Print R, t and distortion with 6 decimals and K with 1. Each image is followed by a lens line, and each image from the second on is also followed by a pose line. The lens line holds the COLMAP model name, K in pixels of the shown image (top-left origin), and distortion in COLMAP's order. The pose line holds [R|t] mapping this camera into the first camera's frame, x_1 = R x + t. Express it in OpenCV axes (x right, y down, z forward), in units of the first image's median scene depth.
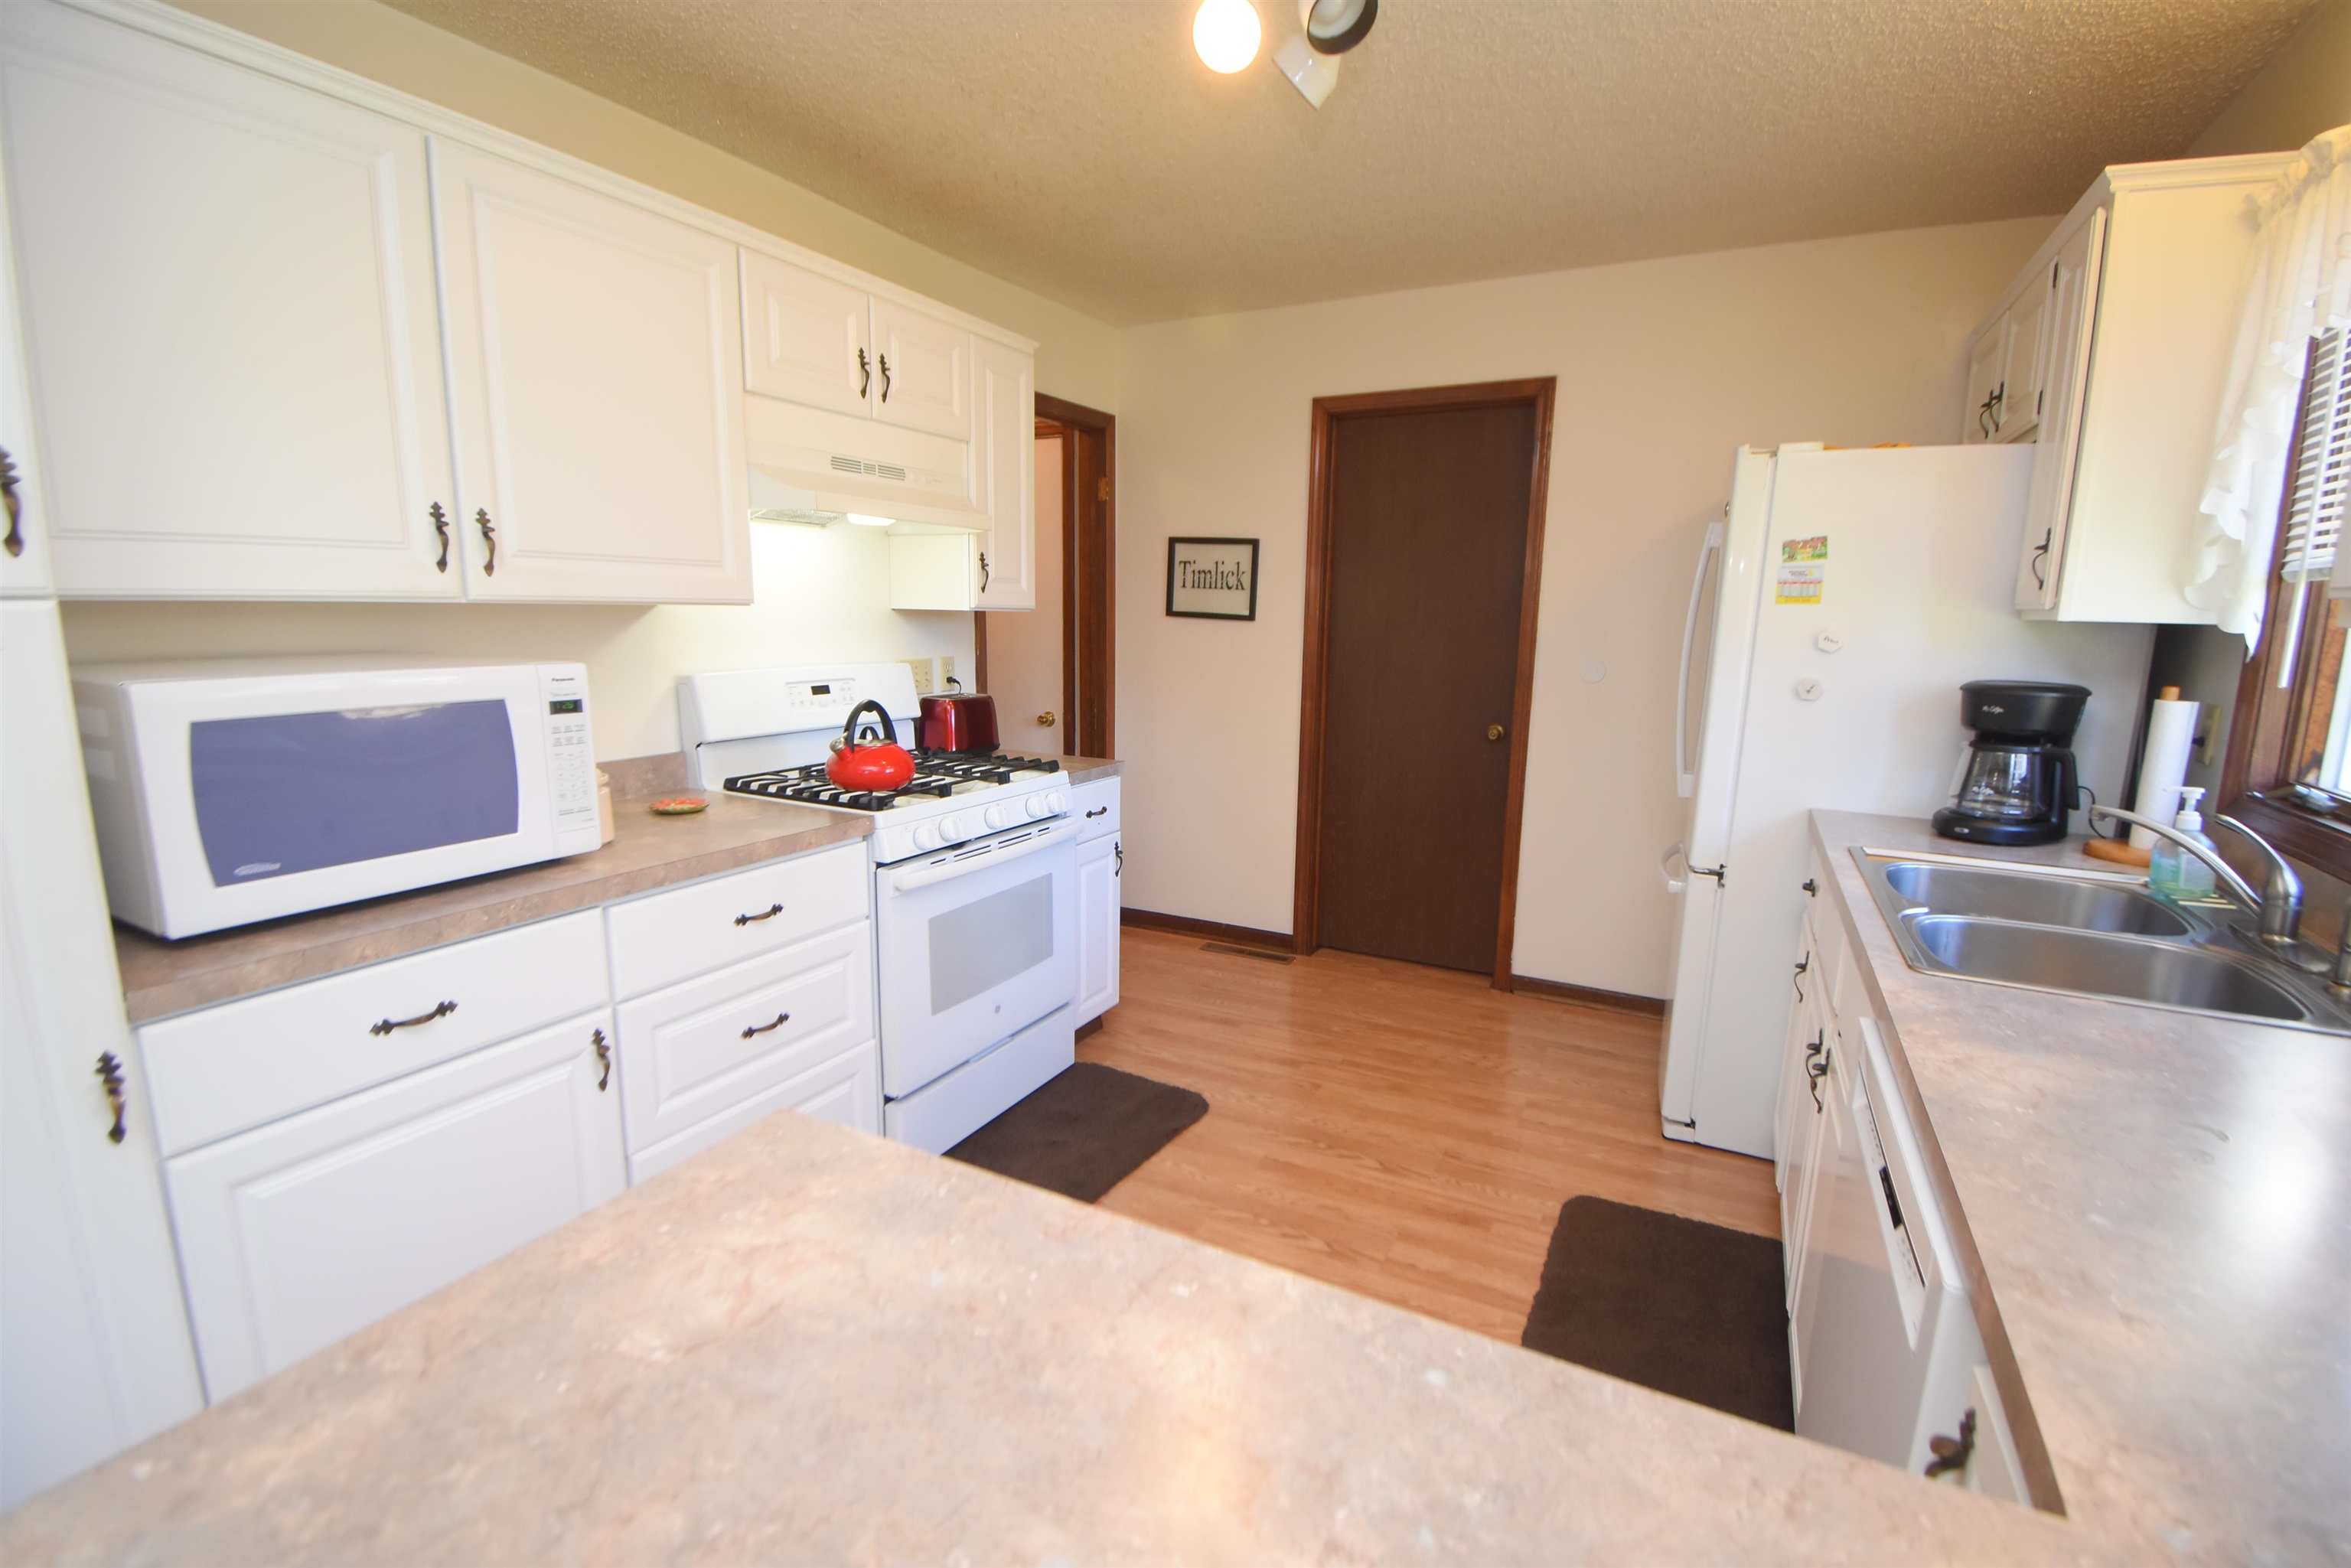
lens RADIAL K [[1028.1, 0, 1167.6], [0, 1028.1, 790.6], [0, 0, 1]] dist [0.008061, -0.000558]
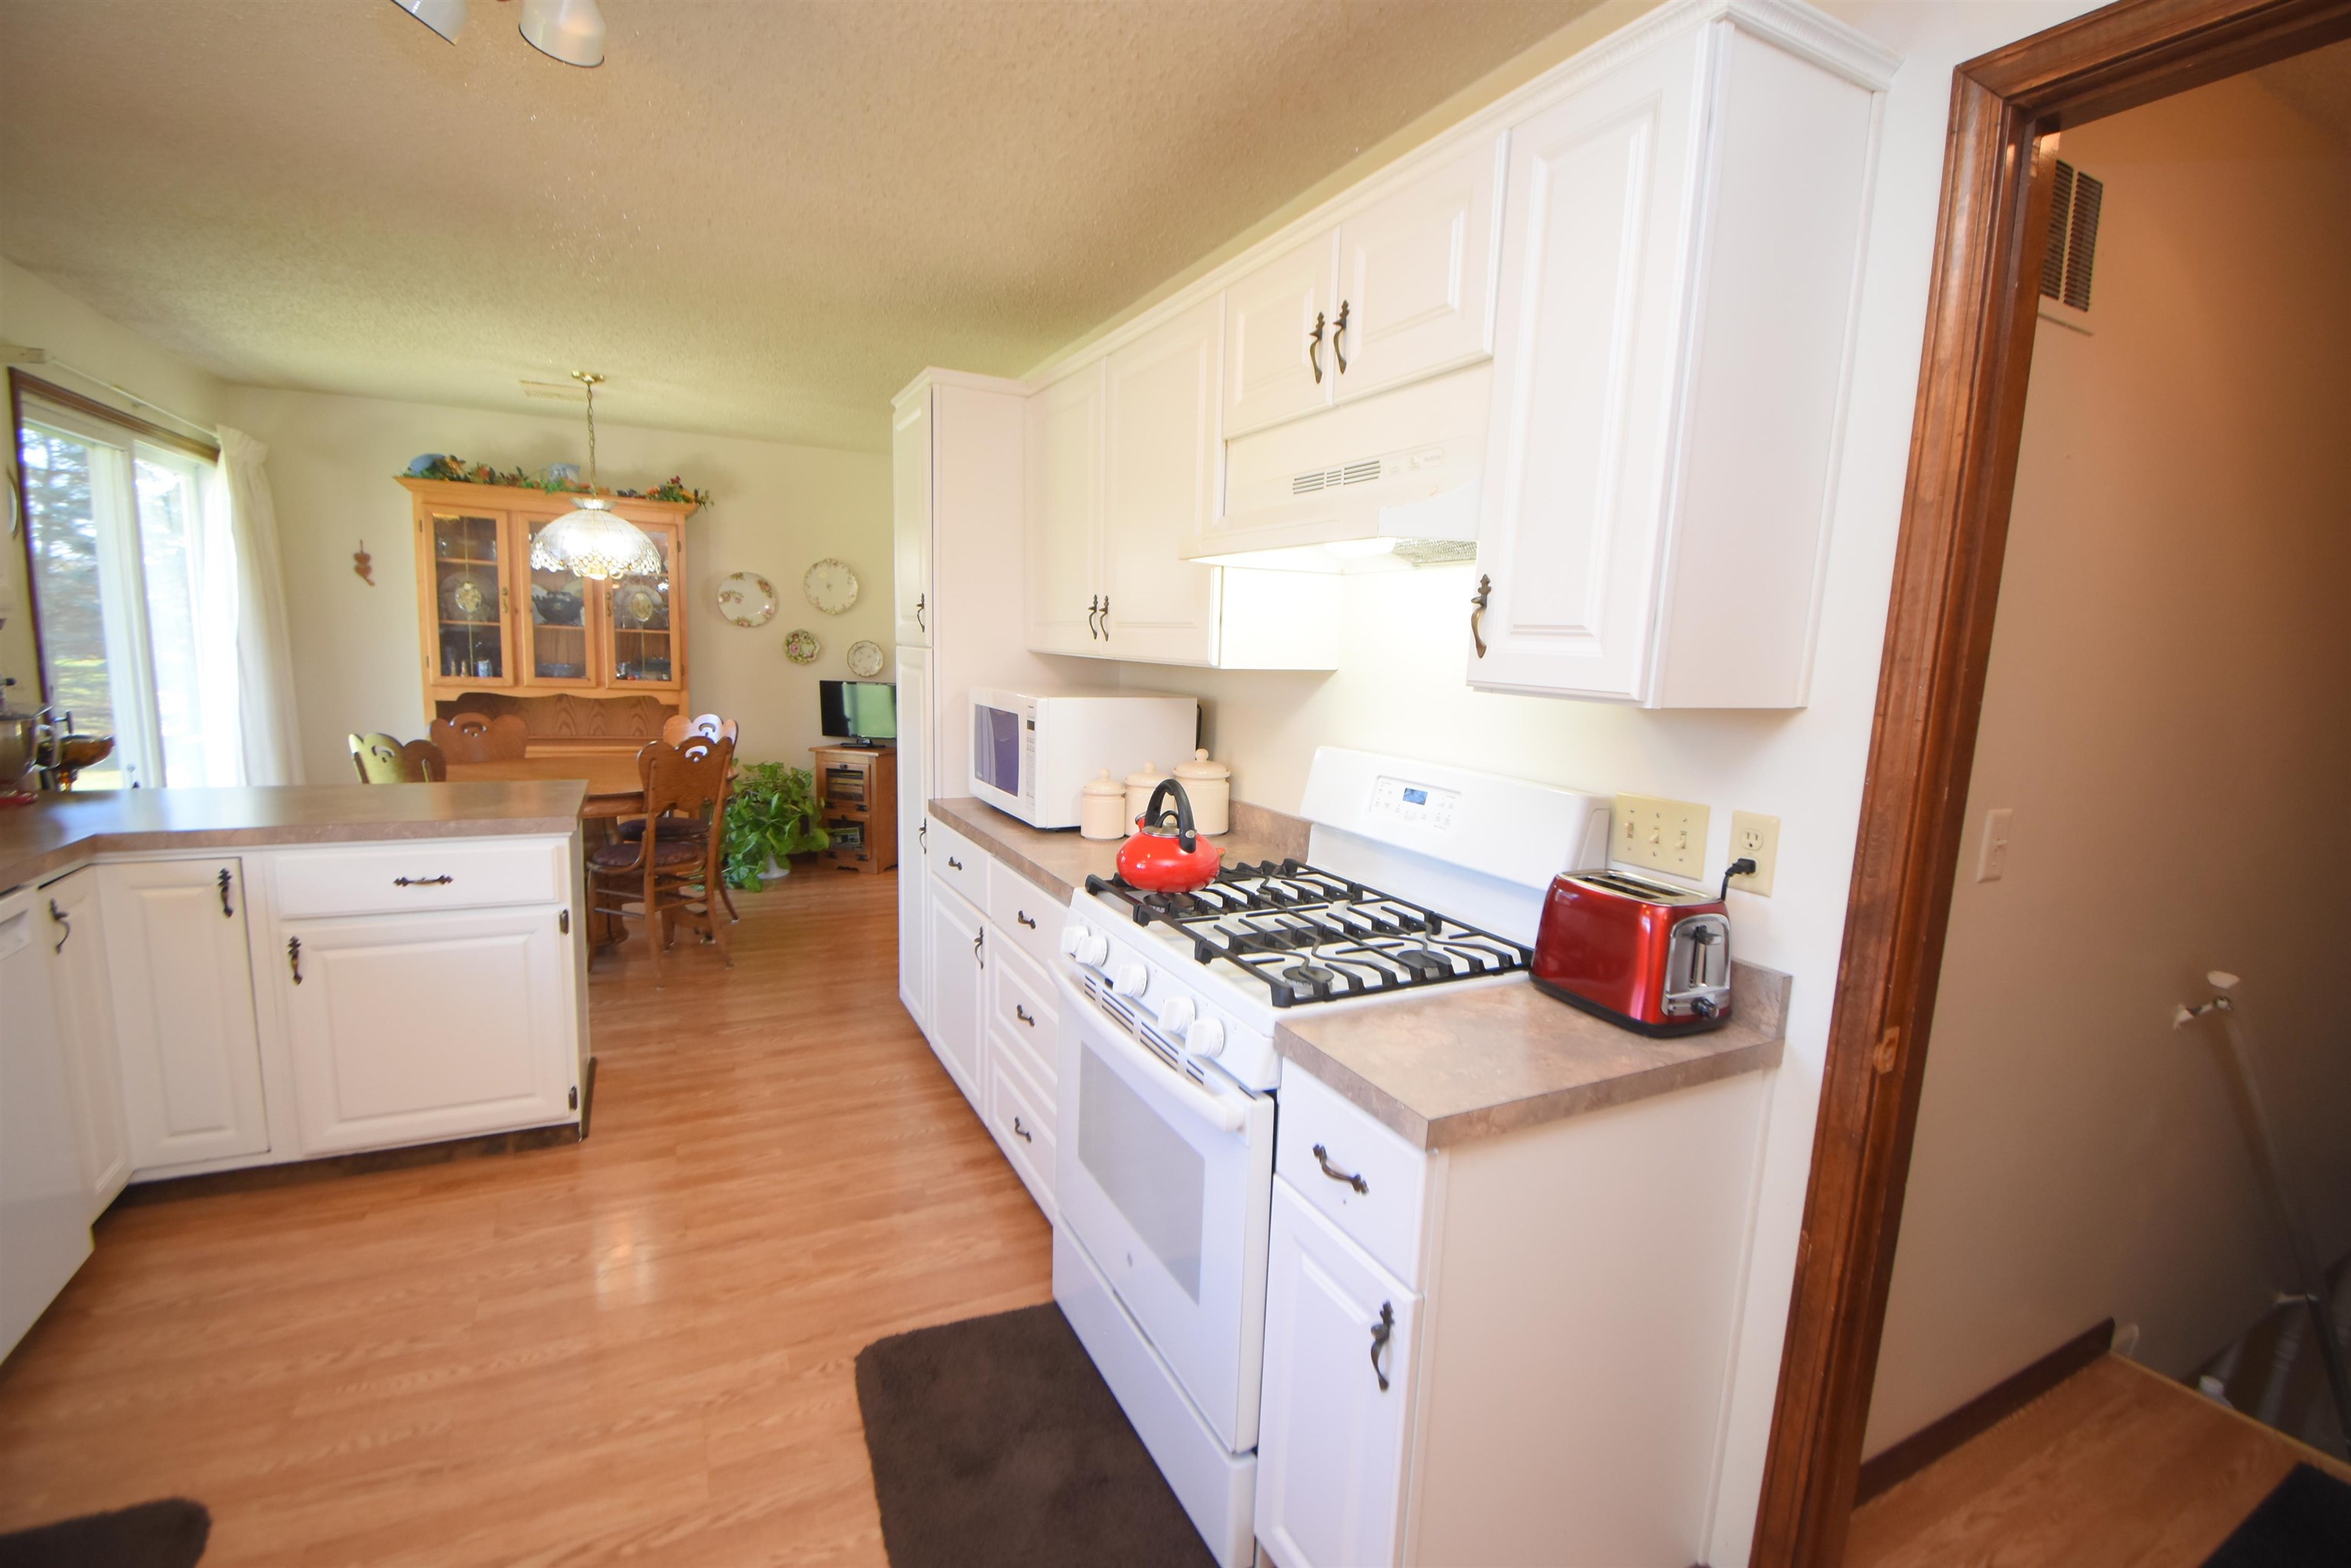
lens RADIAL K [[1028.1, 0, 1167.6], [0, 1028.1, 790.6], [0, 0, 1]] dist [0.008061, -0.000558]
pose [[-0.568727, 0.095778, -0.816931, 0.358044], [-0.178322, 0.955218, 0.236135, -0.257023], [0.802964, 0.279973, -0.526179, 1.337914]]
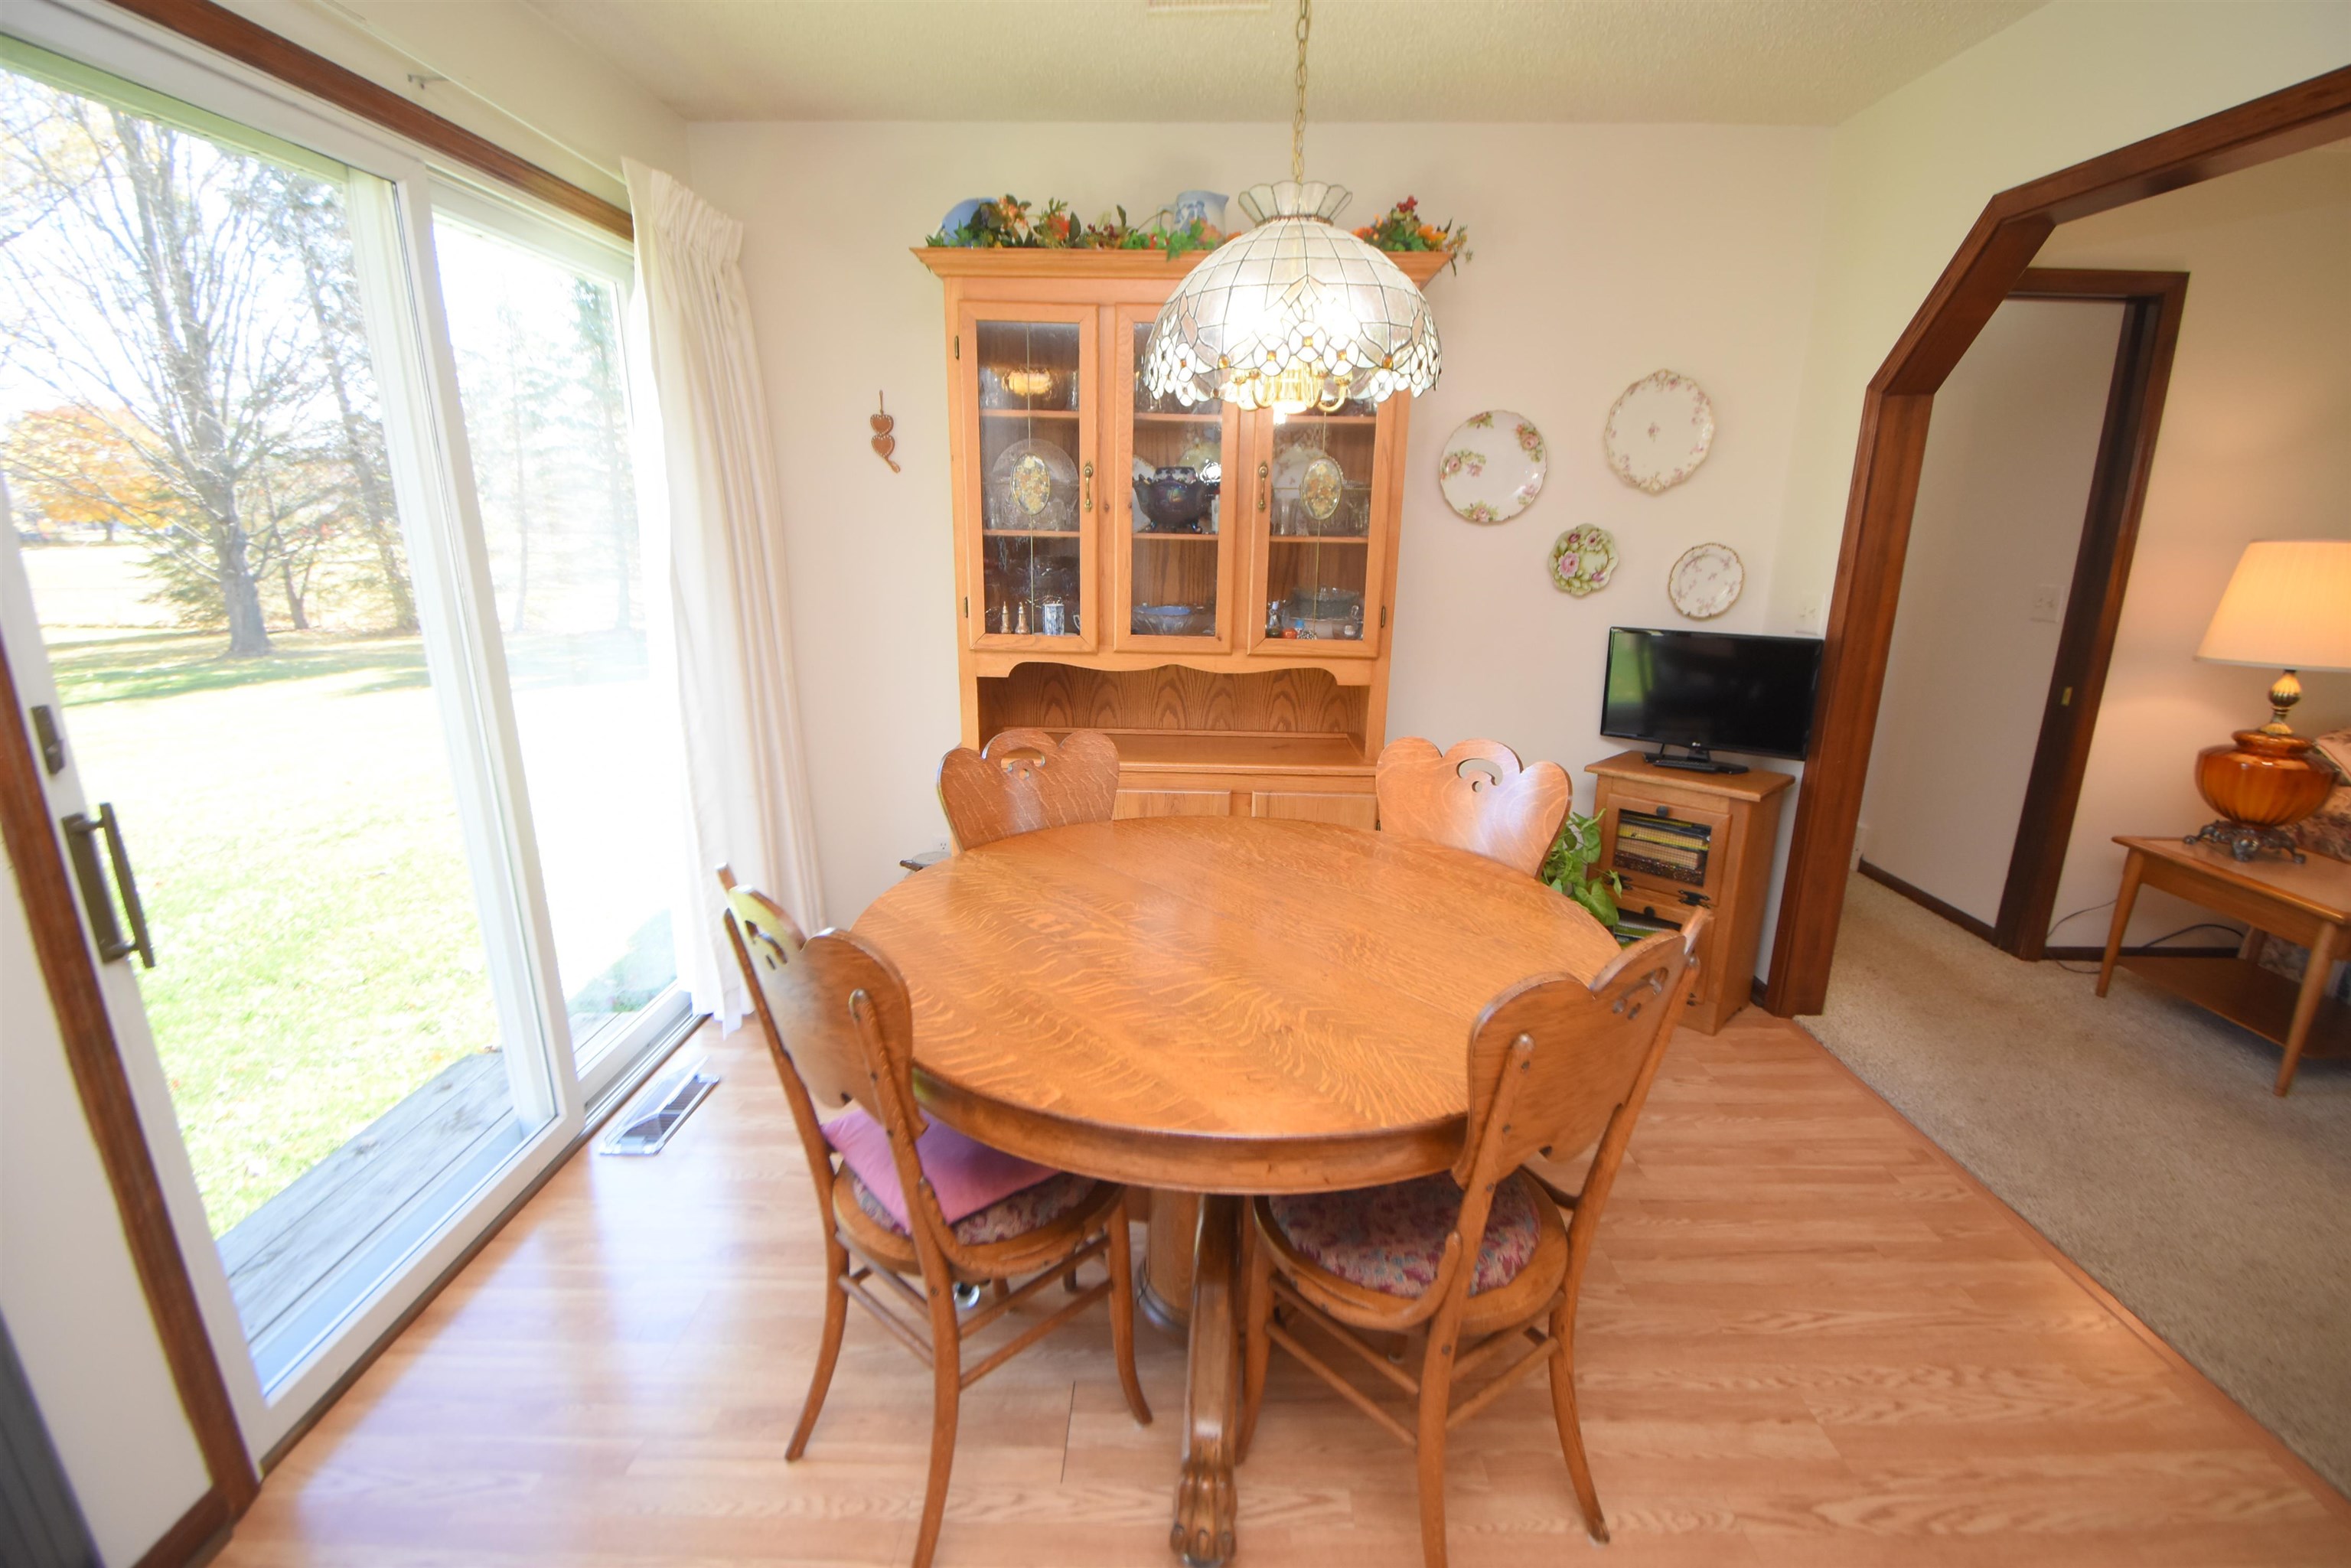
lens RADIAL K [[1028.1, 0, 1167.6], [0, 1028.1, 790.6], [0, 0, 1]] dist [0.008061, -0.000558]
pose [[-0.893446, 0.112751, -0.434788, 0.228358], [-0.084068, 0.908900, 0.408452, -0.208748], [0.441233, 0.401482, -0.802575, 1.042305]]
